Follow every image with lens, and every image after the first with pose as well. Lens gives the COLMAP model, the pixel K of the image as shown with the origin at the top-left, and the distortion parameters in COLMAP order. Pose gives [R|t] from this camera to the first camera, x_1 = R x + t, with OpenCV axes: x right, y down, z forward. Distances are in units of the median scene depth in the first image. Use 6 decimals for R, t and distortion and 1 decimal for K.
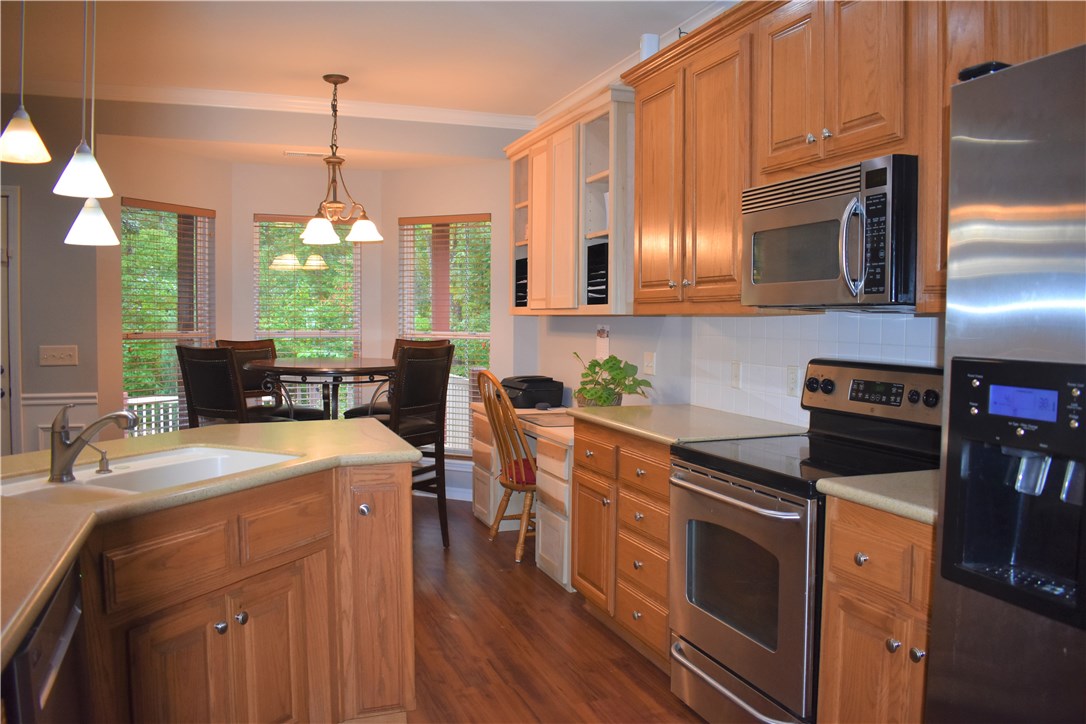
lens RADIAL K [[849.9, 0, 548.3], [0, 849.9, 359.2], [0, 0, 1]] dist [-0.088200, 0.004466]
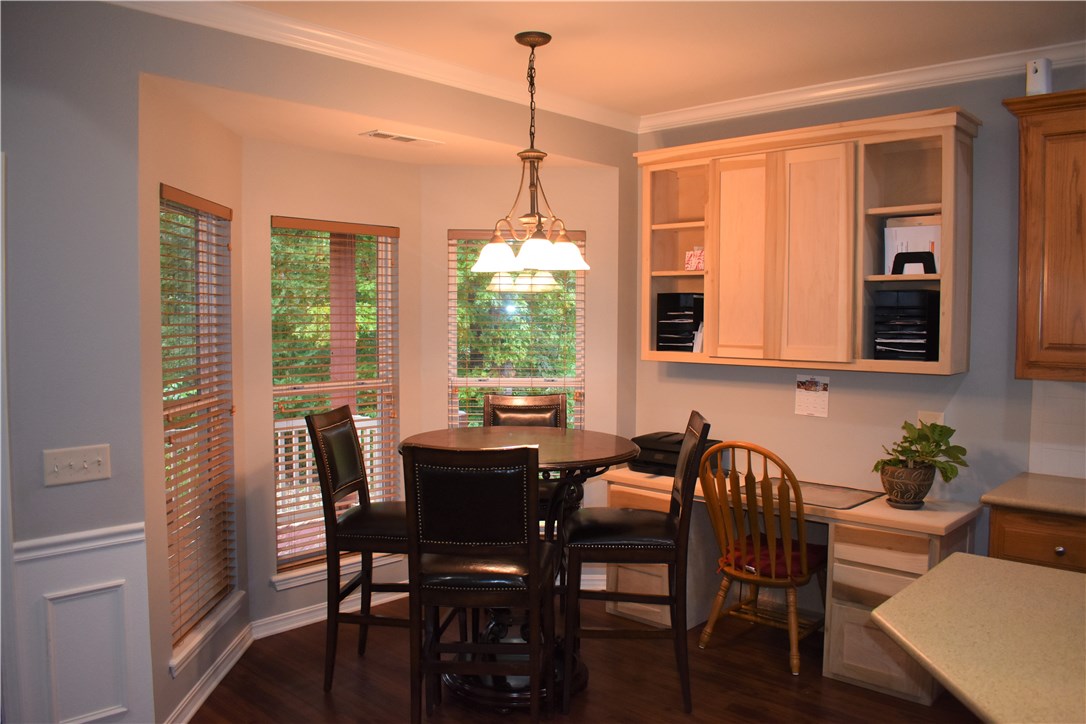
lens RADIAL K [[849.9, 0, 548.3], [0, 849.9, 359.2], [0, 0, 1]] dist [-0.088200, 0.004466]
pose [[0.894459, -0.027067, 0.446331, -0.587066], [0.024444, 0.999633, 0.011635, -0.078045], [-0.446482, 0.000503, 0.894792, 0.381446]]
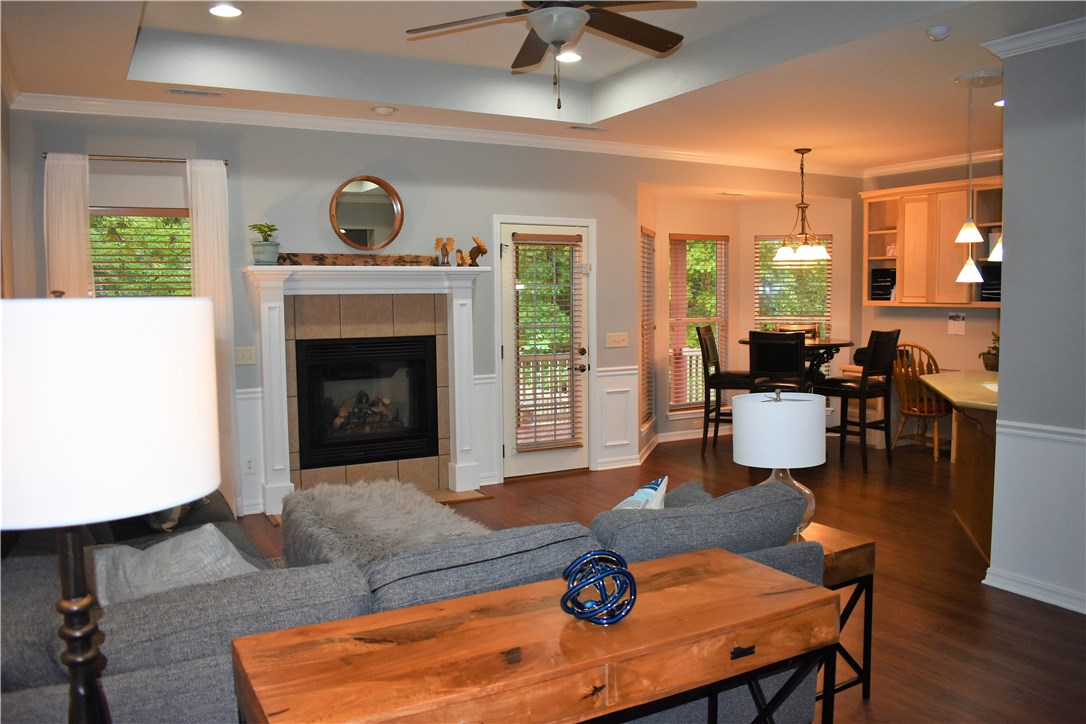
lens RADIAL K [[849.9, 0, 548.3], [0, 849.9, 359.2], [0, 0, 1]] dist [-0.088200, 0.004466]
pose [[0.987497, -0.028113, 0.155110, -0.985578], [0.023707, 0.999263, 0.030181, -0.019659], [-0.155845, -0.026126, 0.987436, -0.435374]]
